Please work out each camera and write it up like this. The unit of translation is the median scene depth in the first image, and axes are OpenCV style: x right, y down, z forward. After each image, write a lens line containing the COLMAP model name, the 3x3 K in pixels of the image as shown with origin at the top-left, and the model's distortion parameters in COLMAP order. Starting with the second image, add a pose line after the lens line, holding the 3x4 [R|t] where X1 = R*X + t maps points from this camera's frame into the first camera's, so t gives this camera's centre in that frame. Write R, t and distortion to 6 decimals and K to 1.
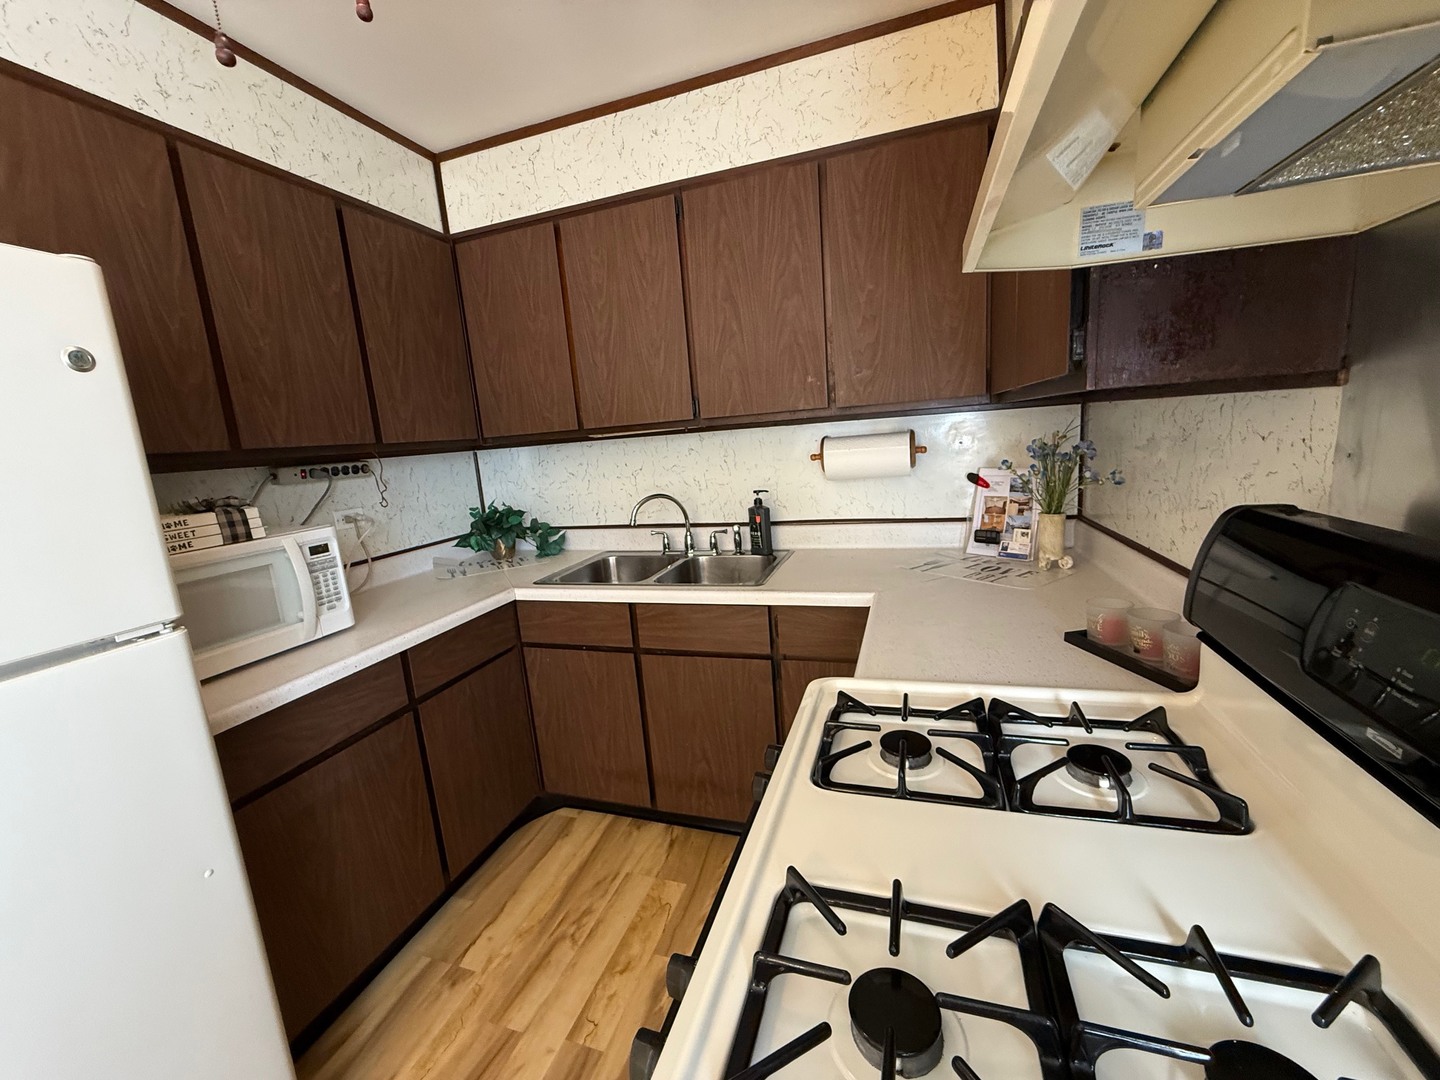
lens RADIAL K [[570.5, 0, 717.2], [0, 570.5, 536.9], [0, 0, 1]] dist [-0.001164, -0.000133]
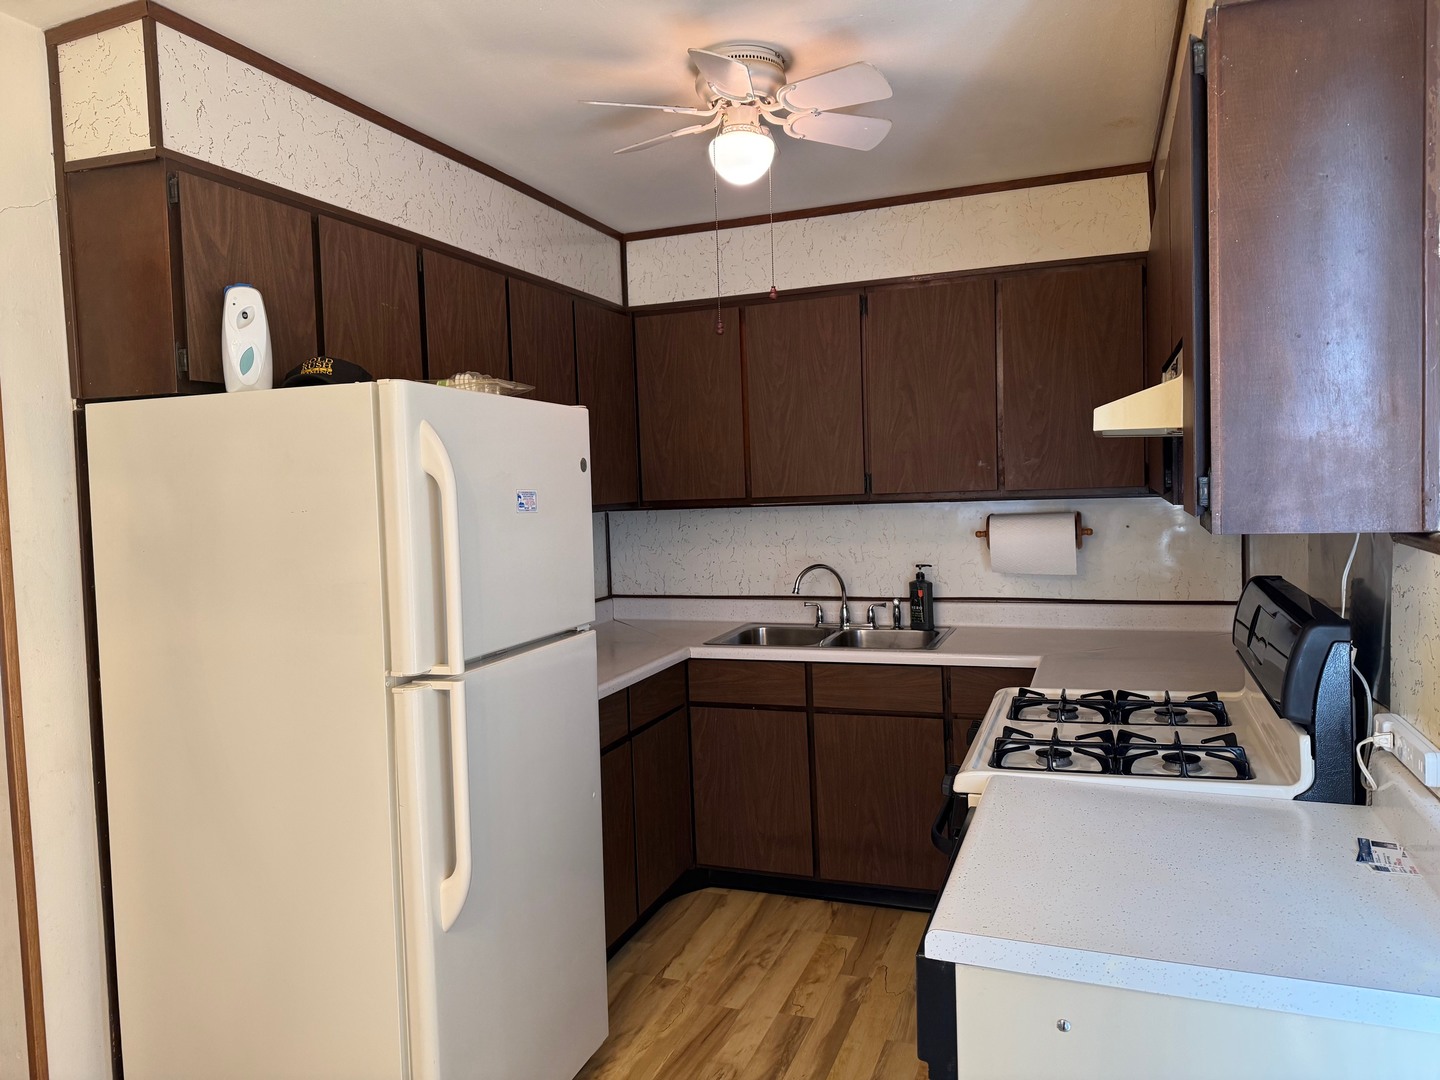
lens RADIAL K [[1002.2, 0, 720.5], [0, 1002.2, 533.6], [0, 0, 1]] dist [0.086972, -0.103912]
pose [[0.998538, 0.042046, -0.033981, -0.260412], [-0.045947, 0.991264, -0.123629, 0.115227], [0.028486, 0.125009, 0.991747, -0.895779]]
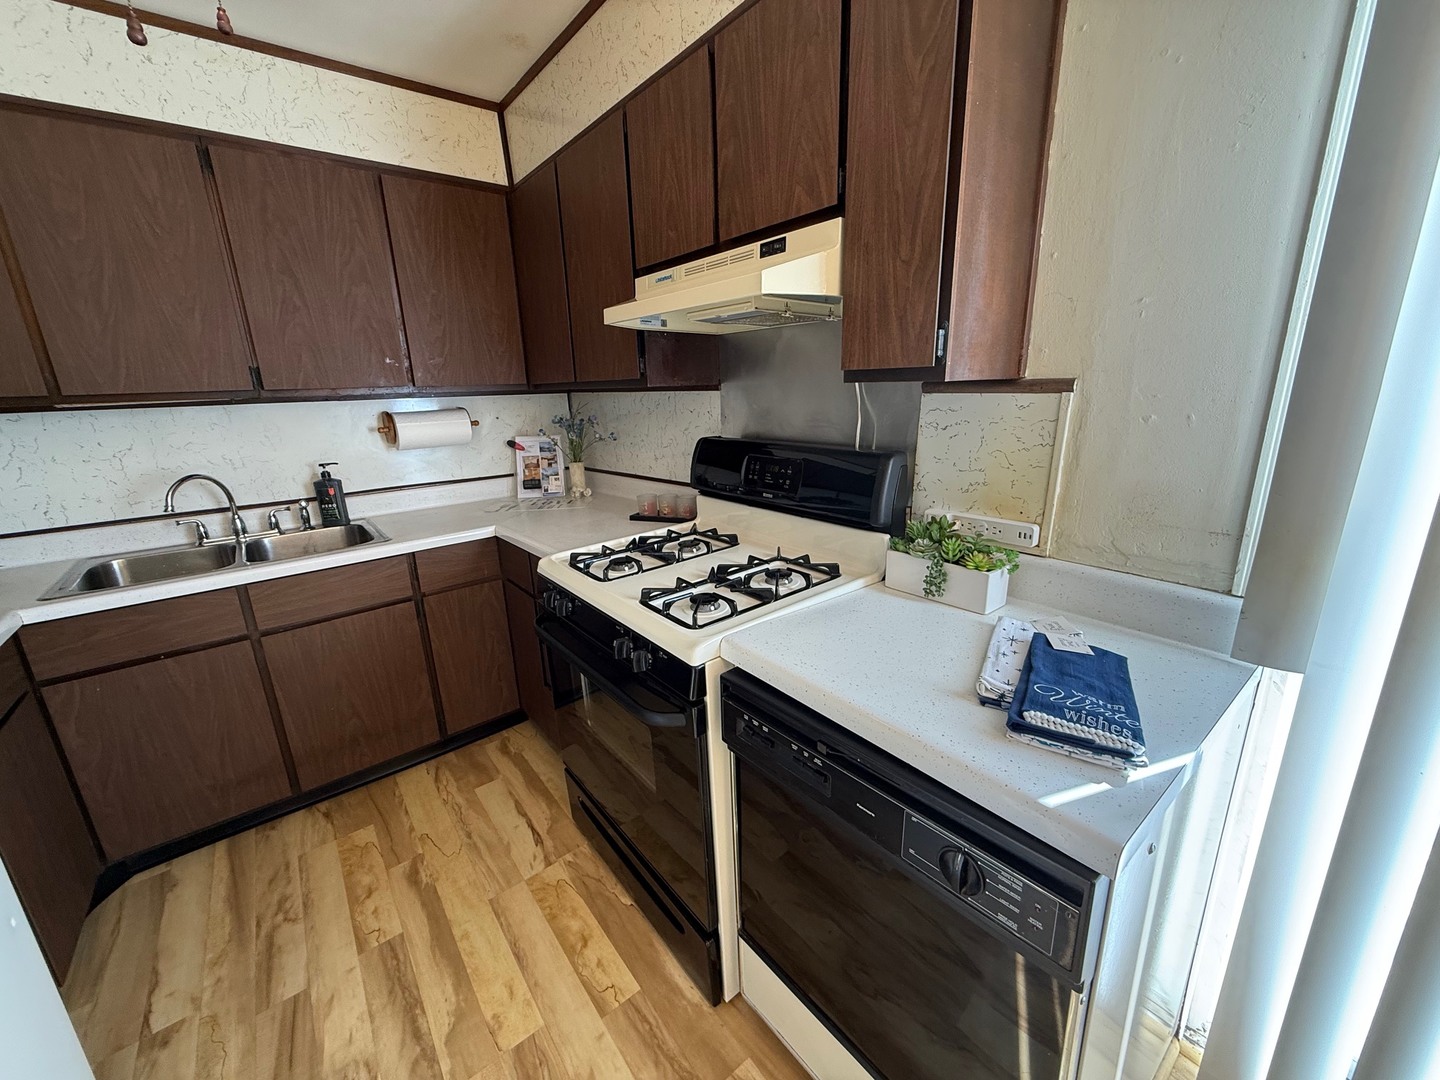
lens RADIAL K [[570.5, 0, 715.4], [0, 570.5, 538.4], [0, 0, 1]] dist [-0.001164, -0.000133]
pose [[0.543814, -0.161721, 0.823476, -0.484249], [0.142310, 0.984816, 0.099426, 0.057470], [-0.827051, 0.063120, 0.558572, -0.169770]]
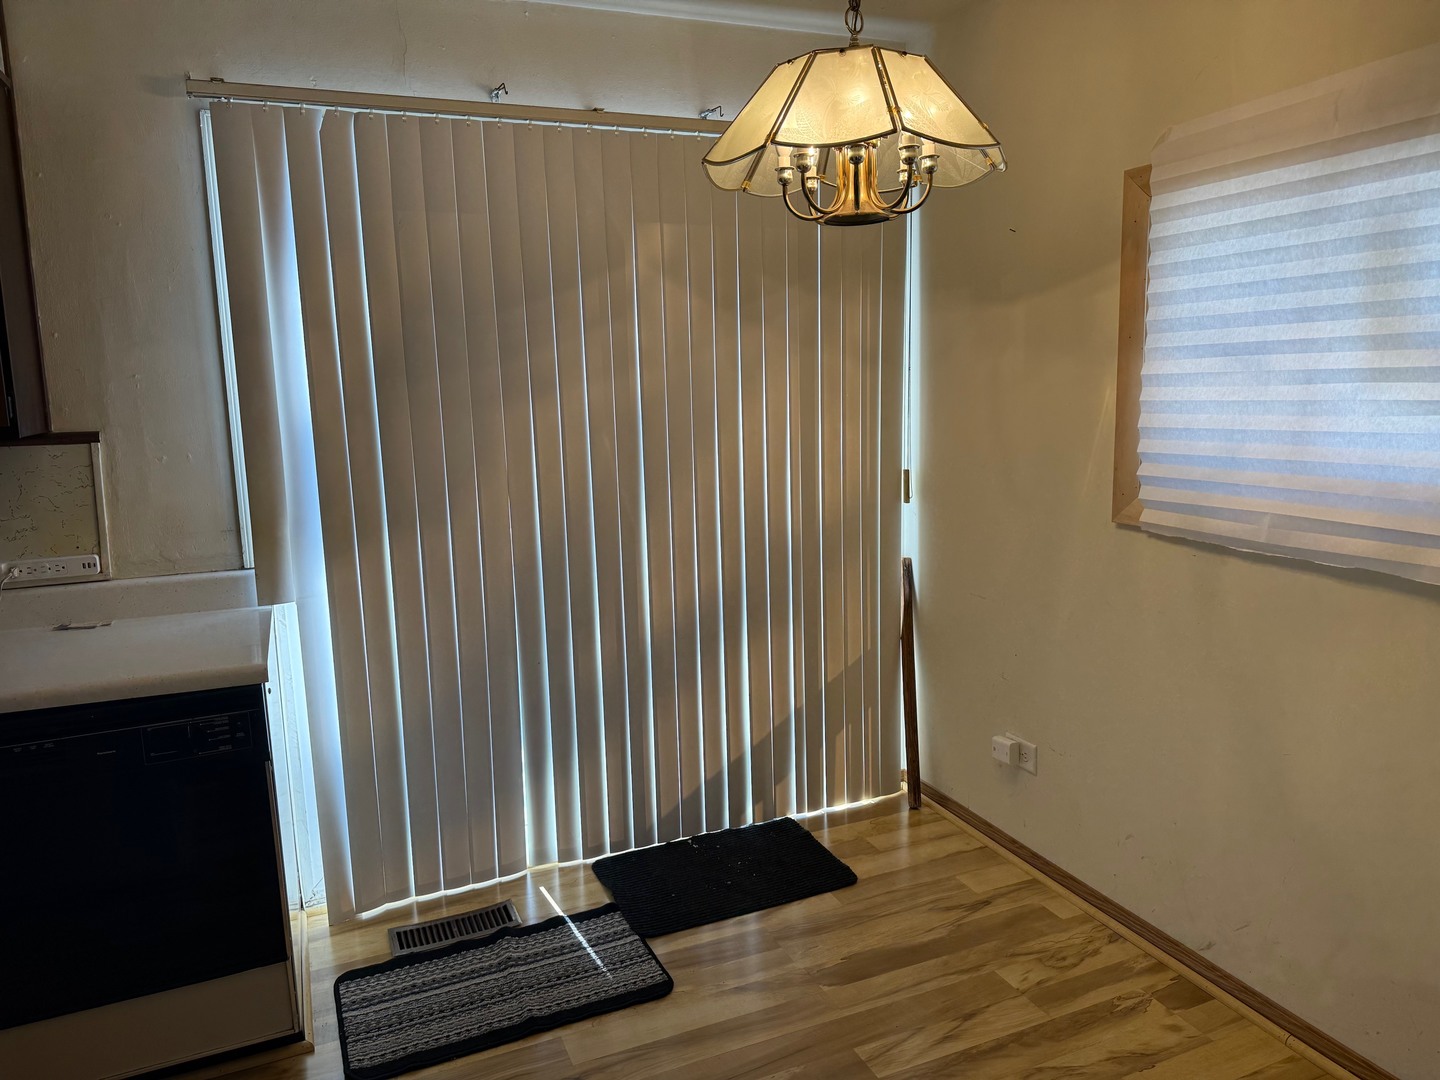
lens RADIAL K [[1002.2, 0, 713.6], [0, 1002.2, 531.2], [0, 0, 1]] dist [0.086972, -0.103912]
pose [[-0.661857, -0.025481, 0.749196, -1.298328], [0.208265, 0.953826, 0.216427, 0.008388], [-0.720118, 0.299276, -0.625990, 0.136805]]
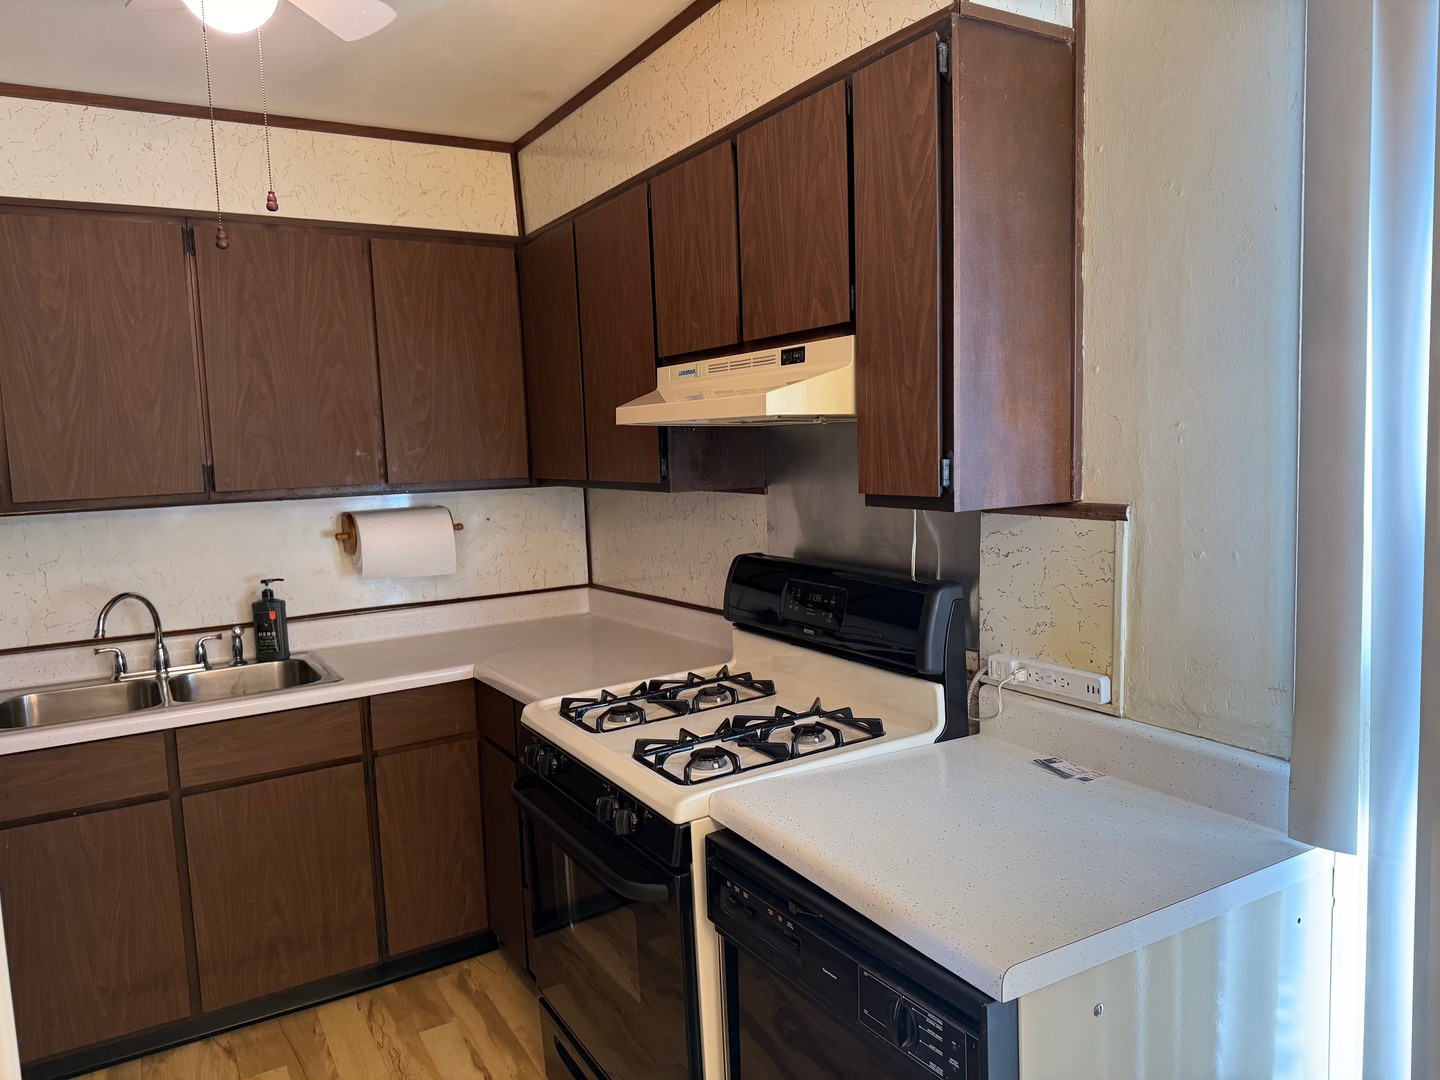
lens RADIAL K [[1002.2, 0, 715.5], [0, 1002.2, 535.3], [0, 0, 1]] dist [0.086972, -0.103912]
pose [[0.654279, -0.019411, 0.756004, -0.699300], [0.124161, 0.988863, -0.082065, 0.061224], [-0.745991, 0.147560, 0.649402, -0.473207]]
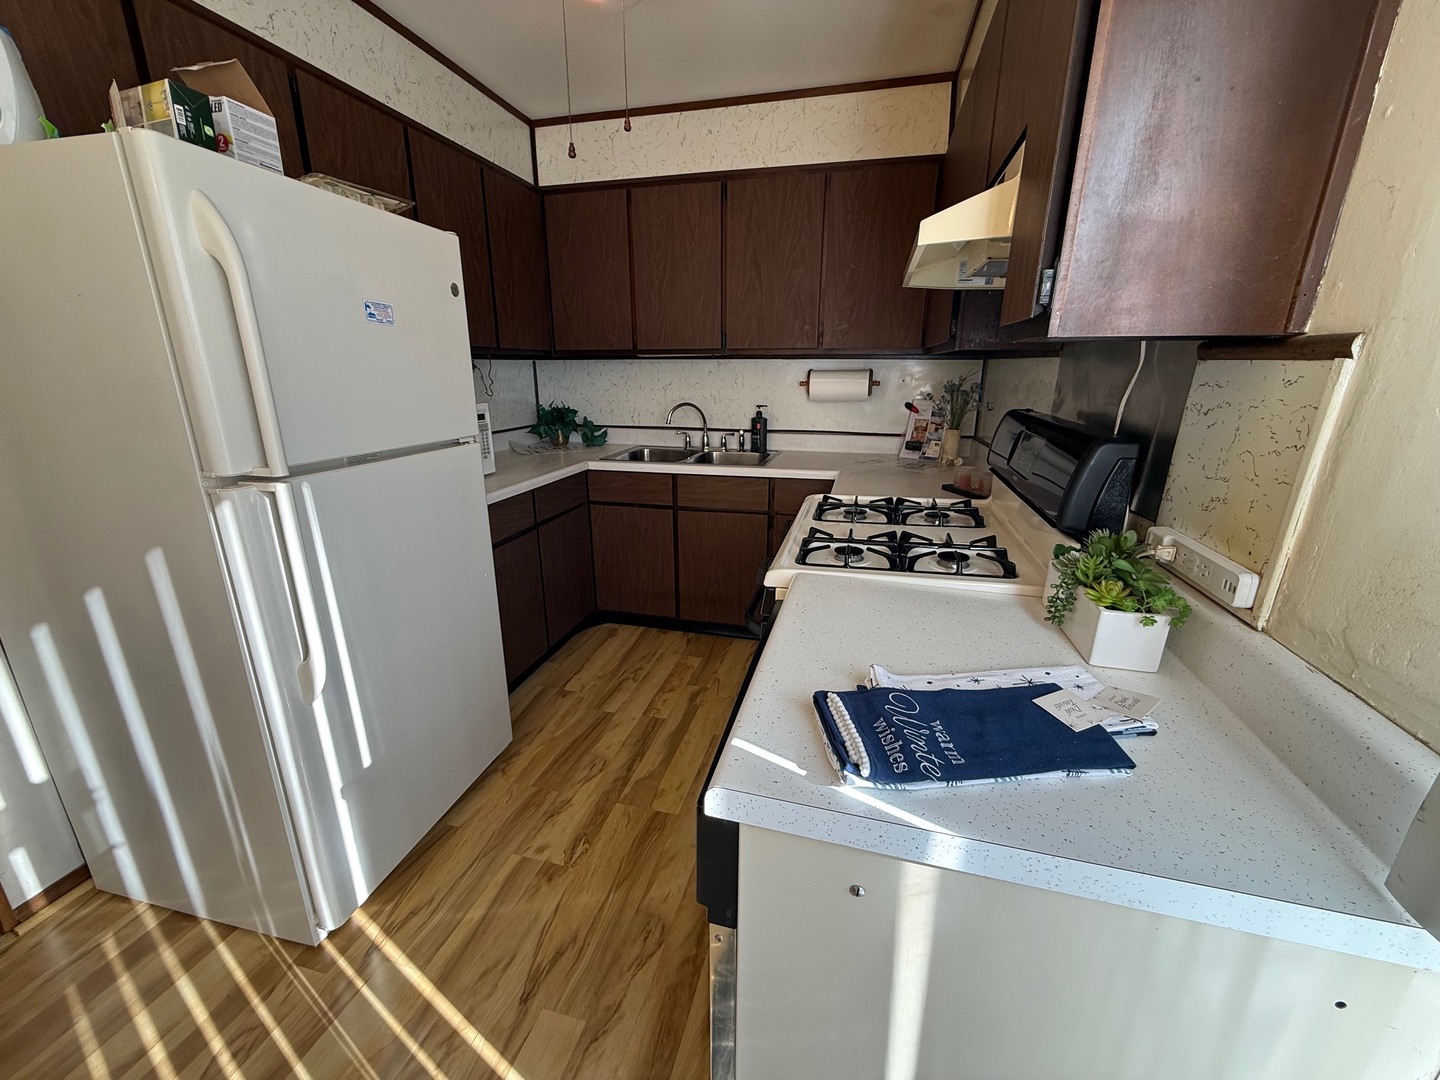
lens RADIAL K [[570.5, 0, 715.9], [0, 570.5, 537.7], [0, 0, 1]] dist [-0.001164, -0.000133]
pose [[0.994705, 0.054367, 0.087215, -0.163021], [-0.063603, 0.992236, 0.106873, 0.114023], [-0.080728, -0.111855, 0.990440, -0.476198]]
